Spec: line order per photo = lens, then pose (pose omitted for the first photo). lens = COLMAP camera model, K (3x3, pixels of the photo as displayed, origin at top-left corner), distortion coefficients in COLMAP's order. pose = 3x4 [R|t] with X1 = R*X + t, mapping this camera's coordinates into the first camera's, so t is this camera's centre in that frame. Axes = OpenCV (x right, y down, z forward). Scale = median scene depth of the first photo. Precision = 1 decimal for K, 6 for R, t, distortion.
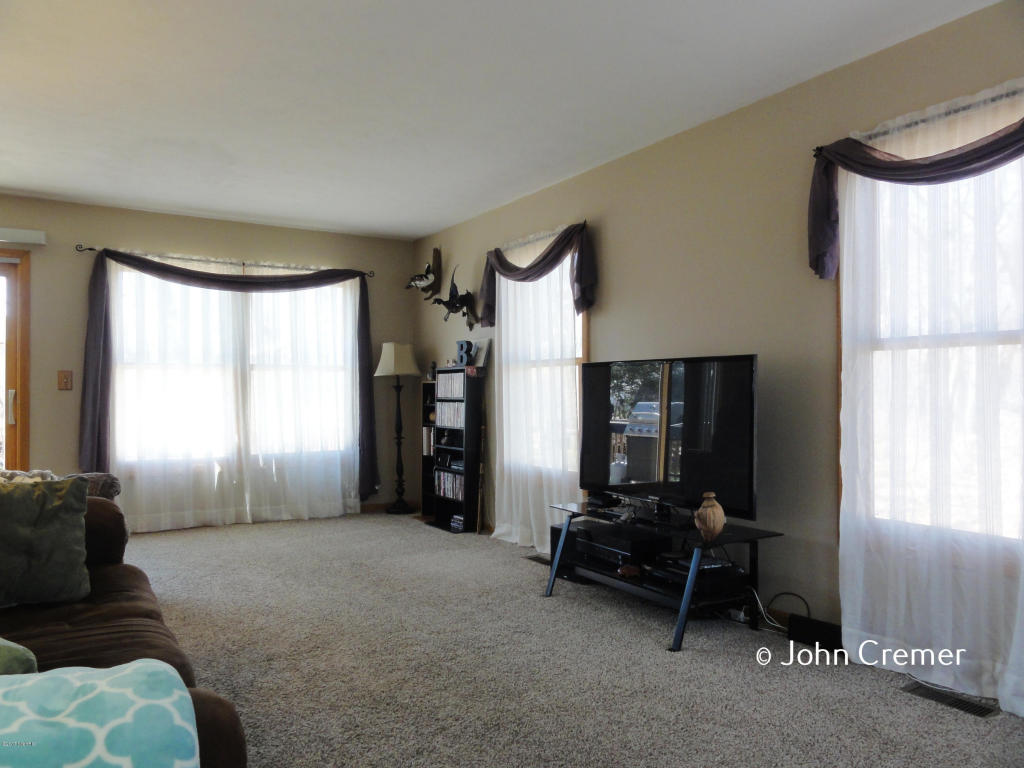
lens RADIAL K [[730.3, 0, 512.0], [0, 730.3, 384.0], [0, 0, 1]] dist [0.002419, 0.003162]
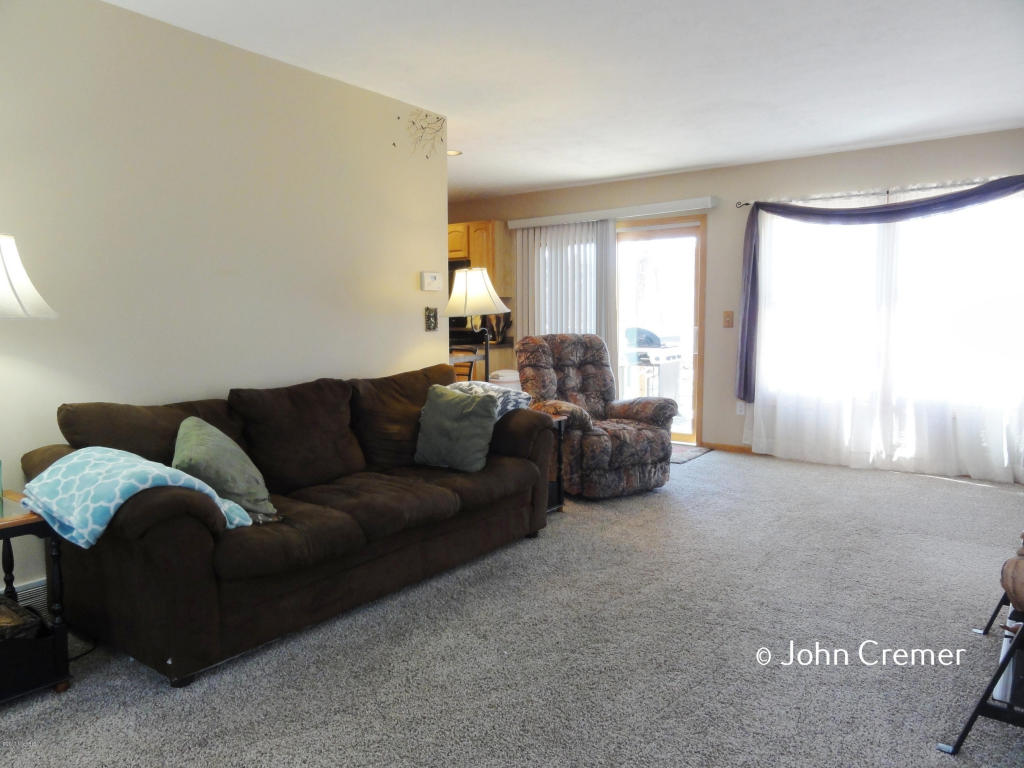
lens RADIAL K [[730.3, 0, 512.0], [0, 730.3, 384.0], [0, 0, 1]] dist [0.002419, 0.003162]
pose [[0.351297, 0.086041, -0.932302, 0.371818], [0.010680, 0.995335, 0.095883, -0.016734], [0.936203, -0.043640, 0.348739, 0.232572]]
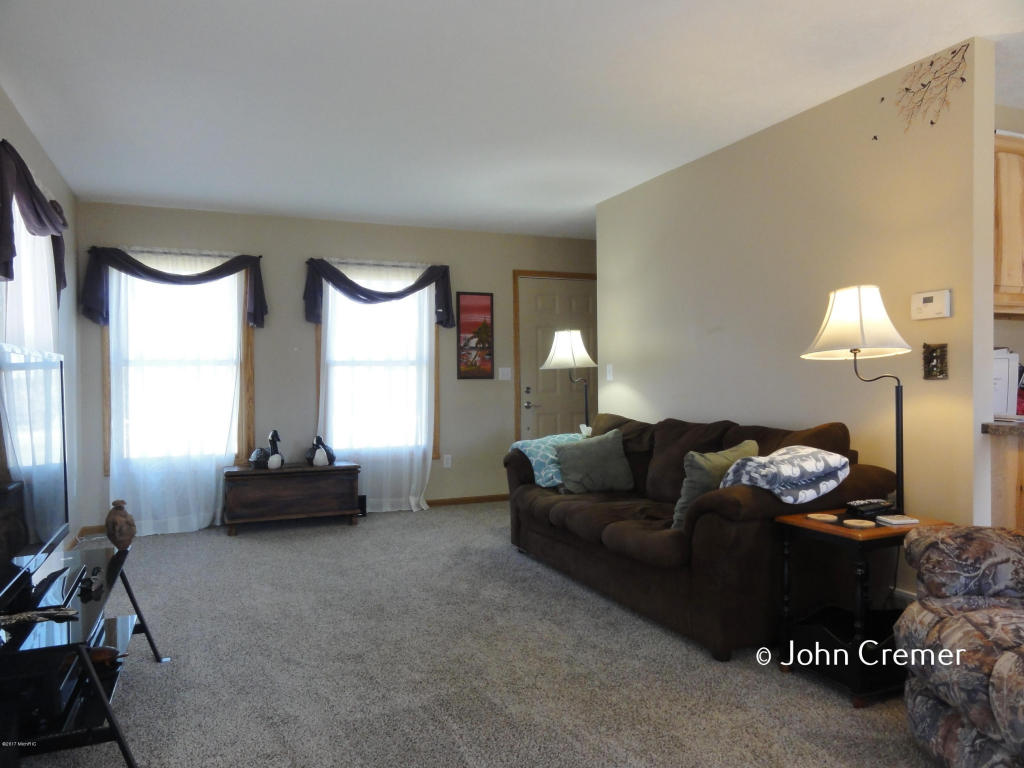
lens RADIAL K [[730.3, 0, 512.0], [0, 730.3, 384.0], [0, 0, 1]] dist [0.002419, 0.003162]
pose [[-0.986595, 0.012715, 0.162690, -0.224963], [0.012725, 0.999919, -0.000981, 0.002532], [-0.162690, 0.001103, -0.986677, 1.048151]]
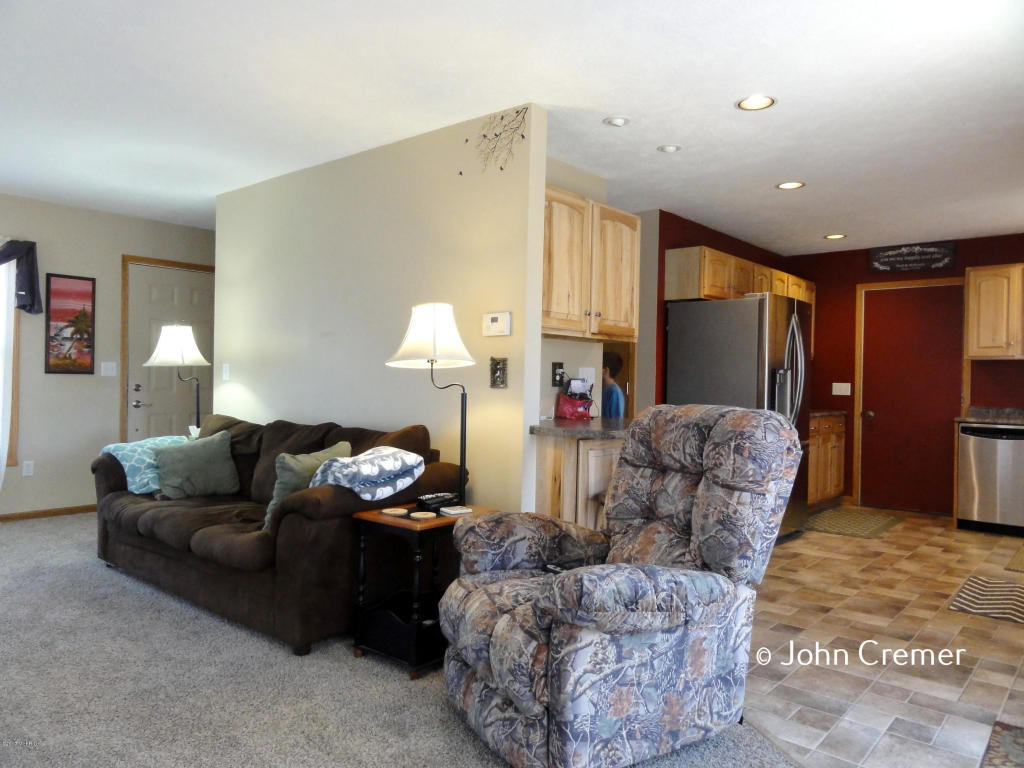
lens RADIAL K [[730.3, 0, 512.0], [0, 730.3, 384.0], [0, 0, 1]] dist [0.002419, 0.003162]
pose [[-0.956758, -0.011977, -0.290640, -0.275133], [-0.012579, 0.999921, 0.000204, -0.001287], [0.290614, 0.003851, -0.956833, 1.072124]]
